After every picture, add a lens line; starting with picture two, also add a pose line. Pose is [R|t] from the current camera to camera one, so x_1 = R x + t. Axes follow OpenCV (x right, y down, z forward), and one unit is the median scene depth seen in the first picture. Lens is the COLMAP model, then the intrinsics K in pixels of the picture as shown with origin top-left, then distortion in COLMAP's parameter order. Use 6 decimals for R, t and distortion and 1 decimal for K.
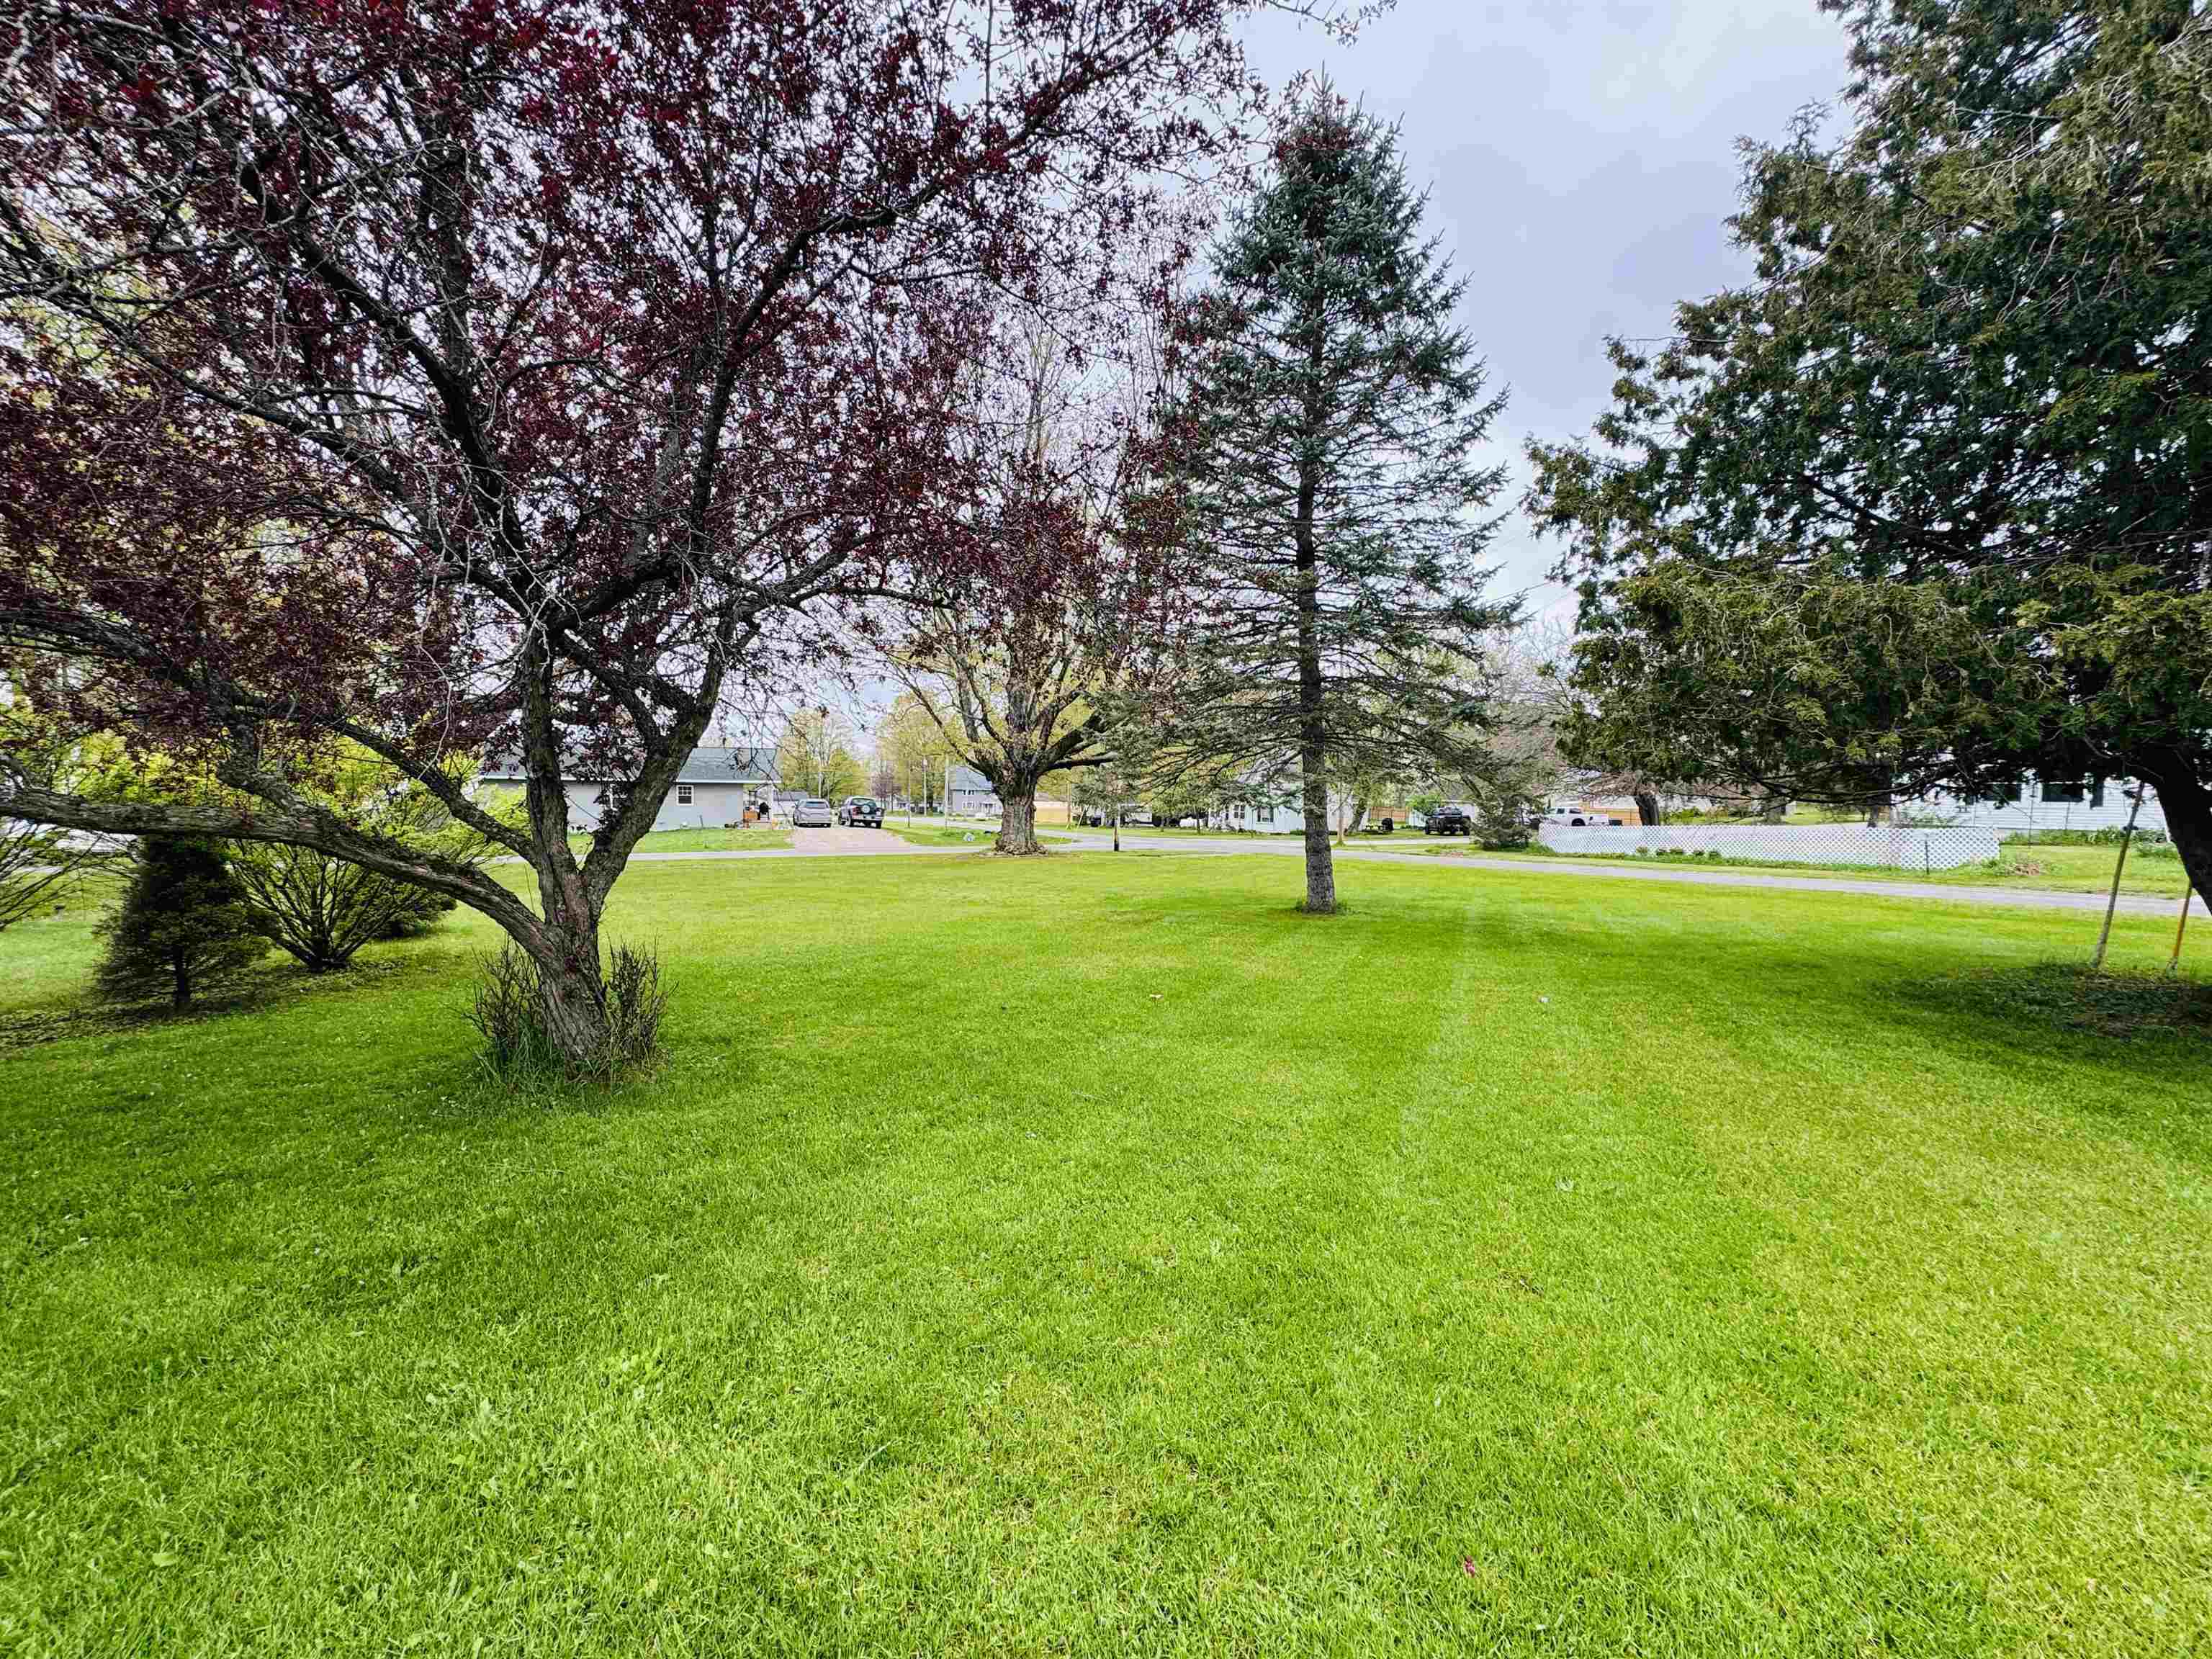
lens RADIAL K [[878.4, 0, 1103.6], [0, 878.4, 828.6], [0, 0, 1]] dist [-0.000411, -0.000020]
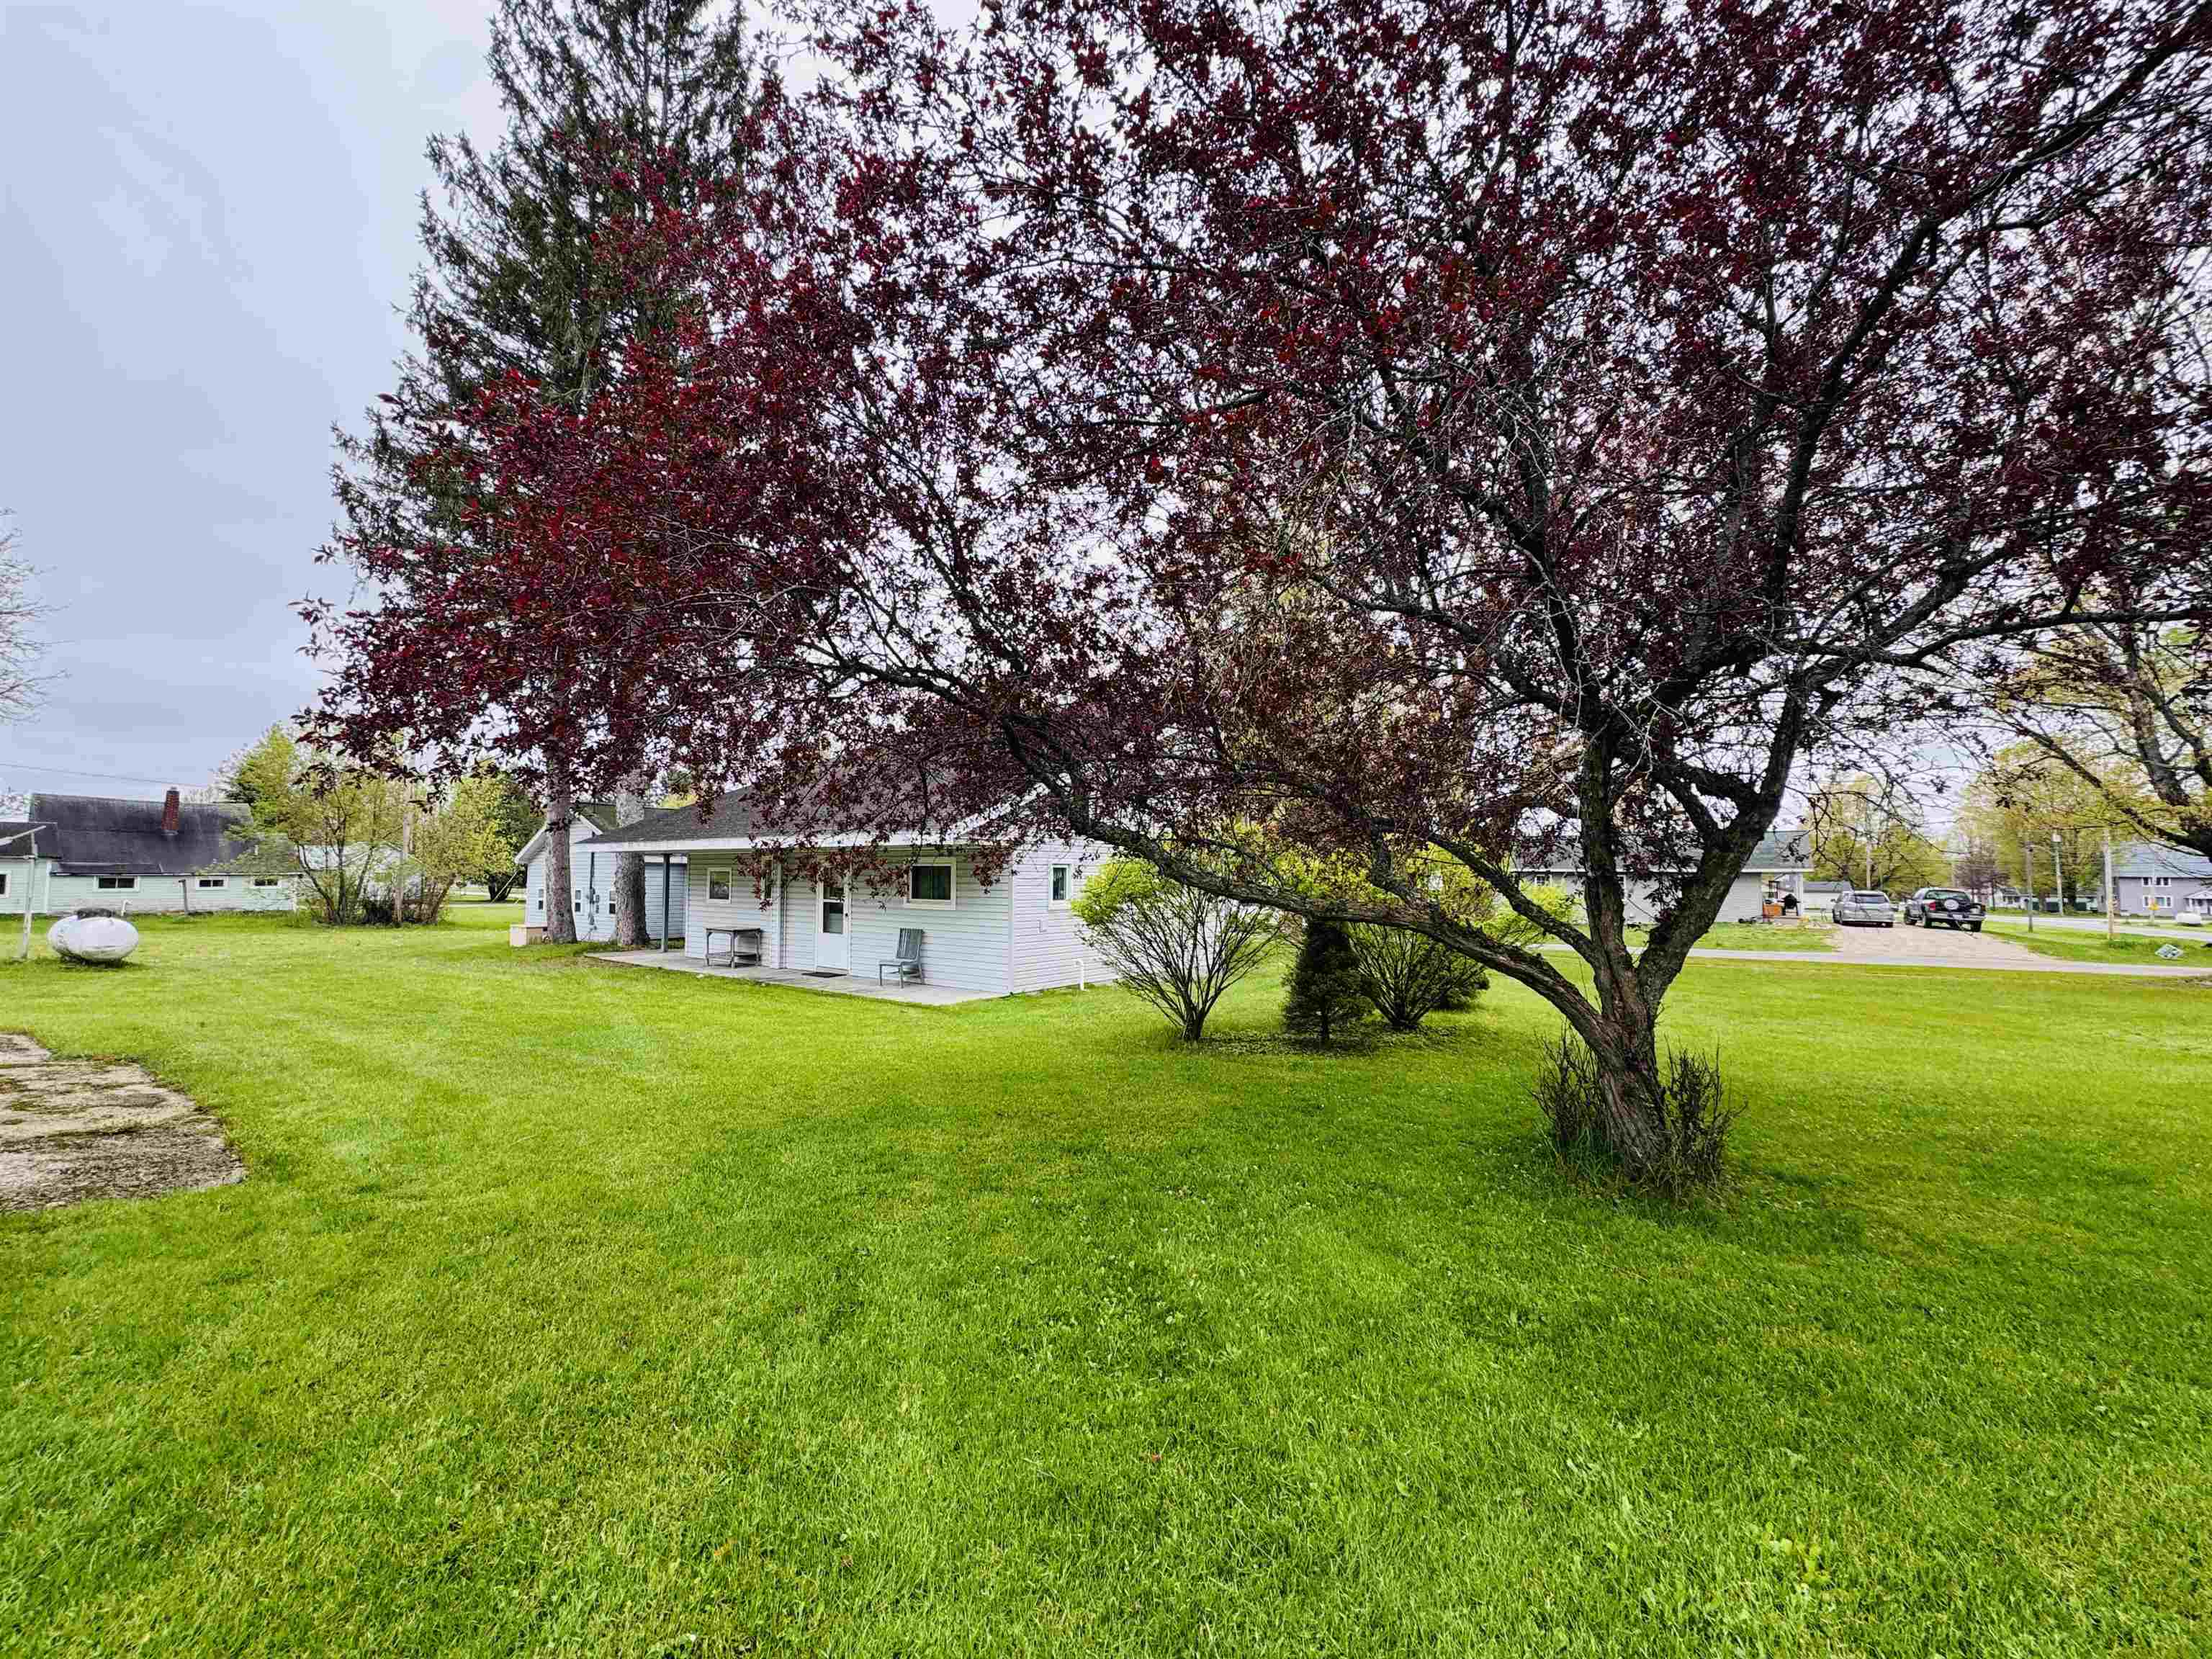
lens RADIAL K [[878.4, 0, 1103.6], [0, 878.4, 828.6], [0, 0, 1]] dist [-0.000411, -0.000020]
pose [[0.519999, -0.055368, -0.852371, -0.048503], [-0.031950, 0.995938, -0.084186, -0.006850], [0.853569, 0.071010, 0.516117, -0.043393]]
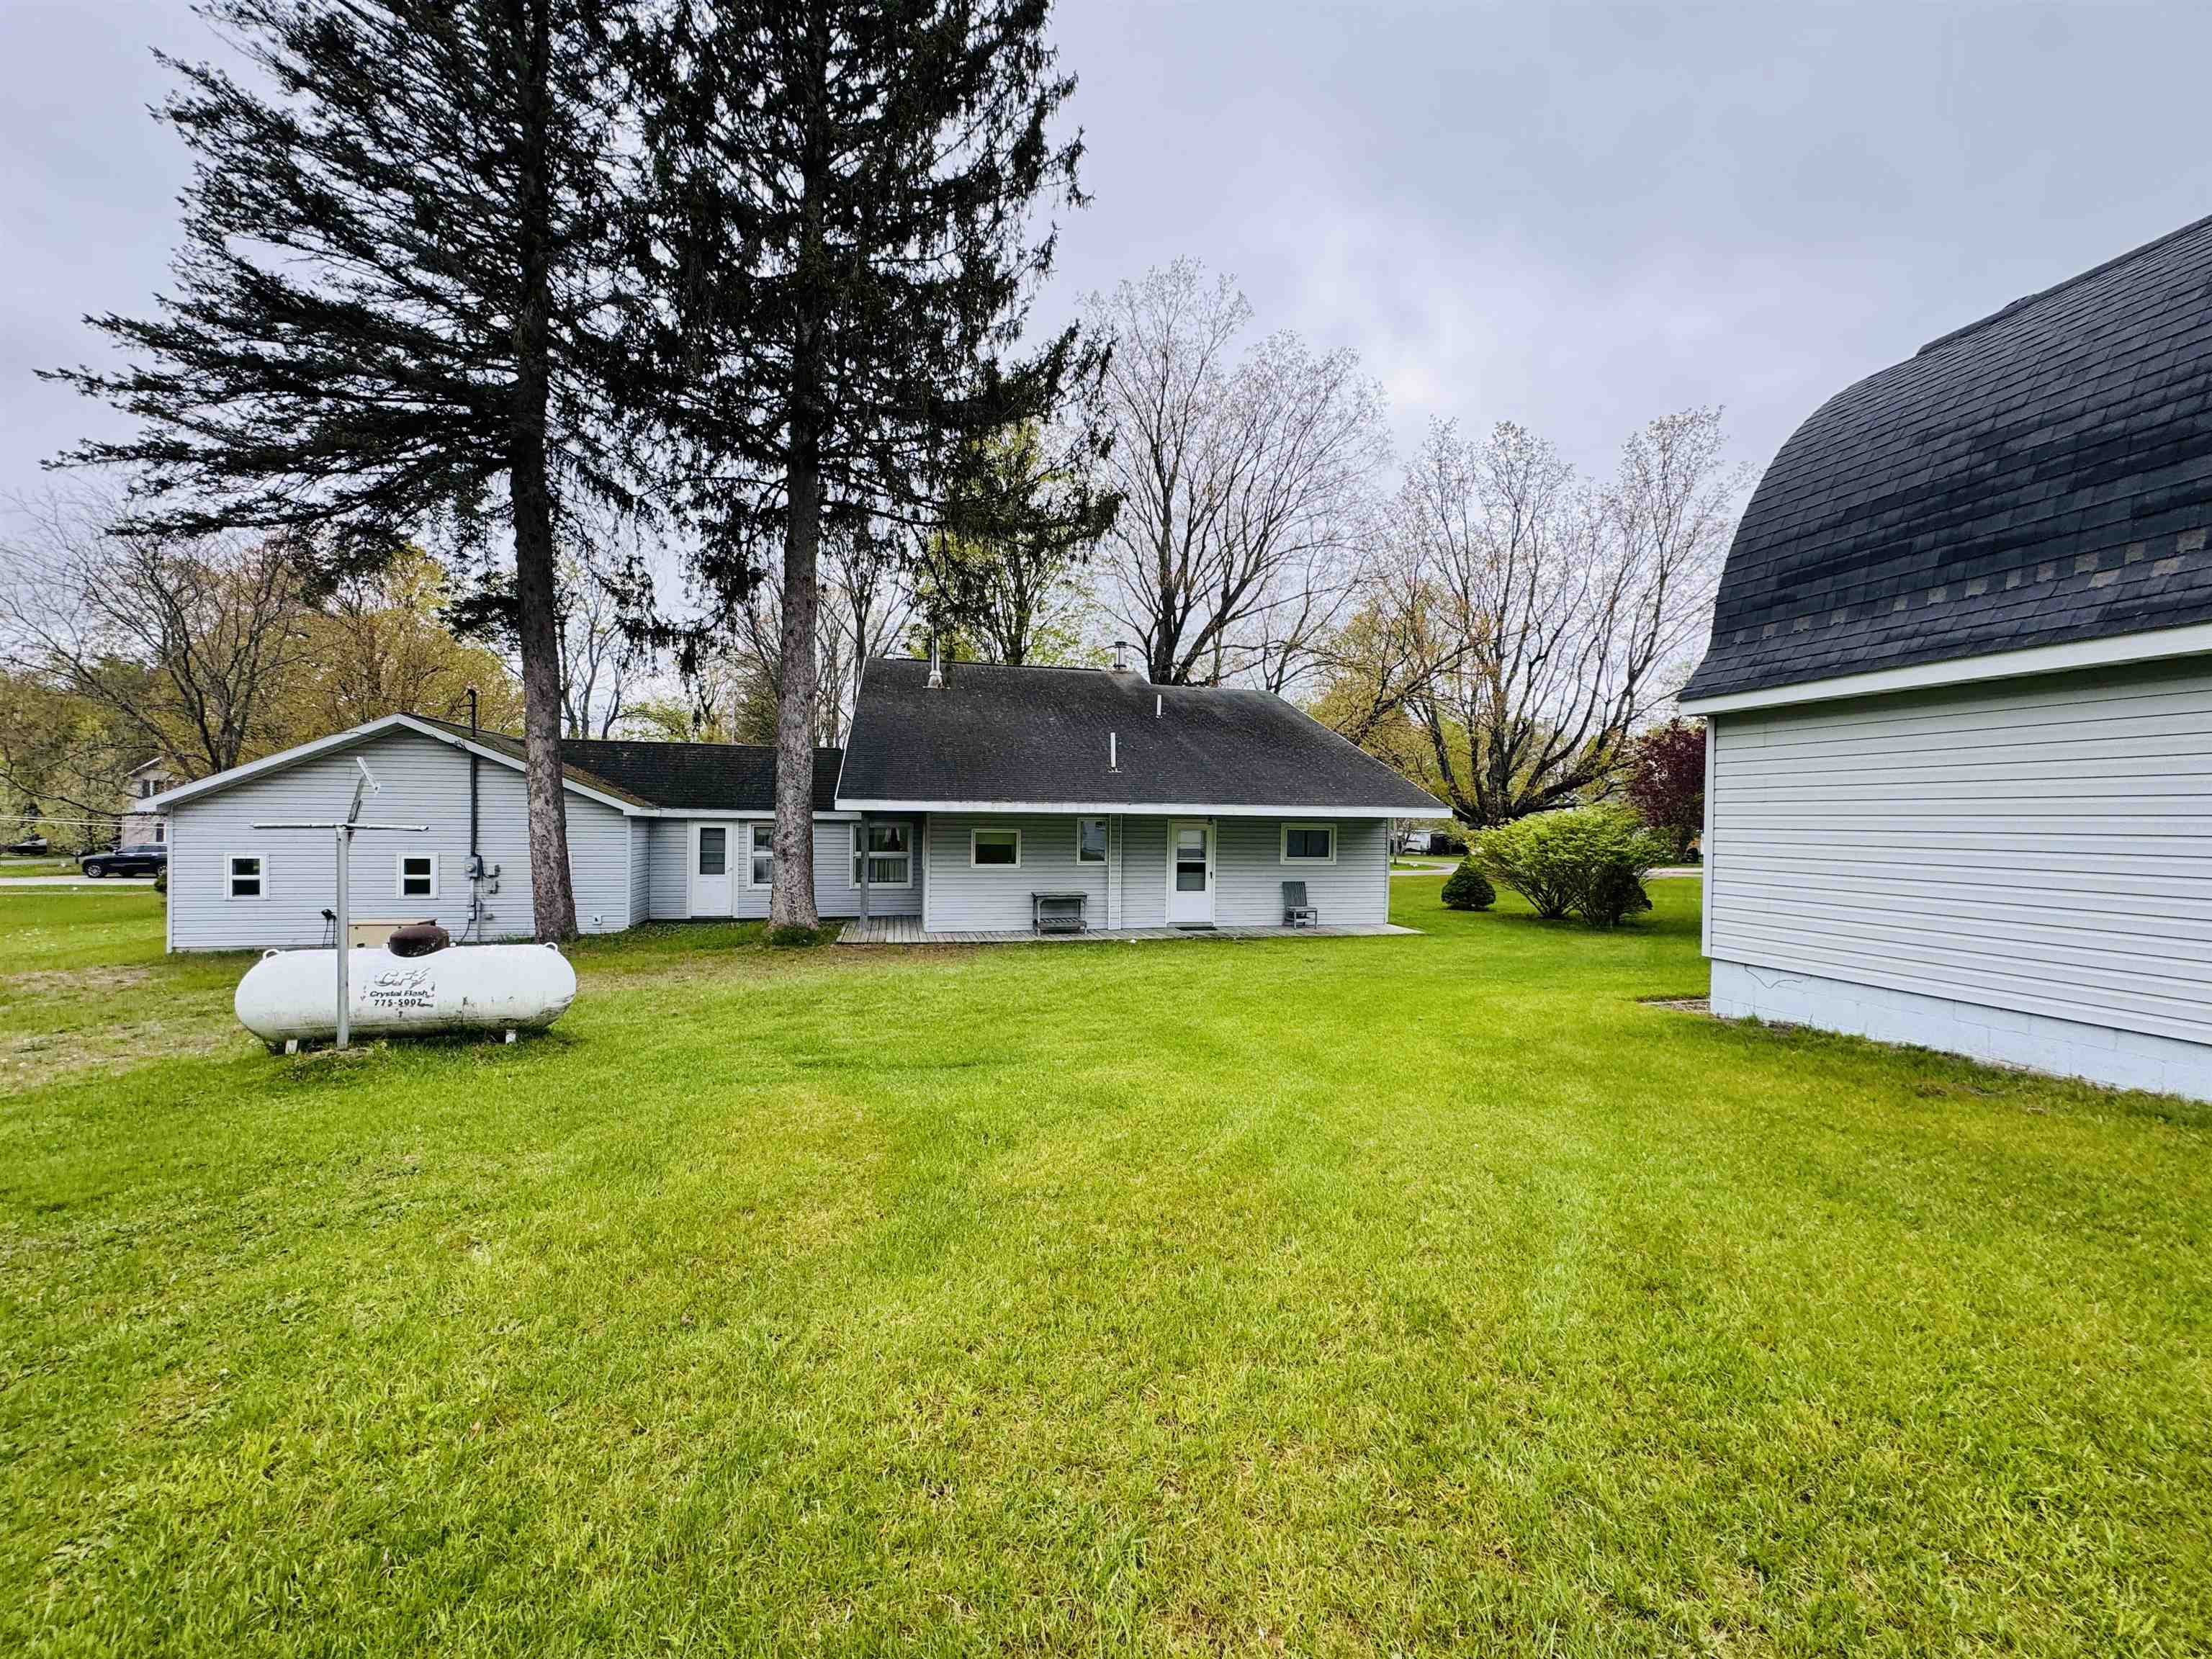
lens RADIAL K [[878.4, 0, 1103.6], [0, 878.4, 828.6], [0, 0, 1]] dist [-0.000411, -0.000020]
pose [[0.986422, 0.003375, -0.164199, -2.512212], [-0.007842, 0.999616, -0.026566, -0.017477], [0.164046, 0.027493, 0.986070, -2.346355]]
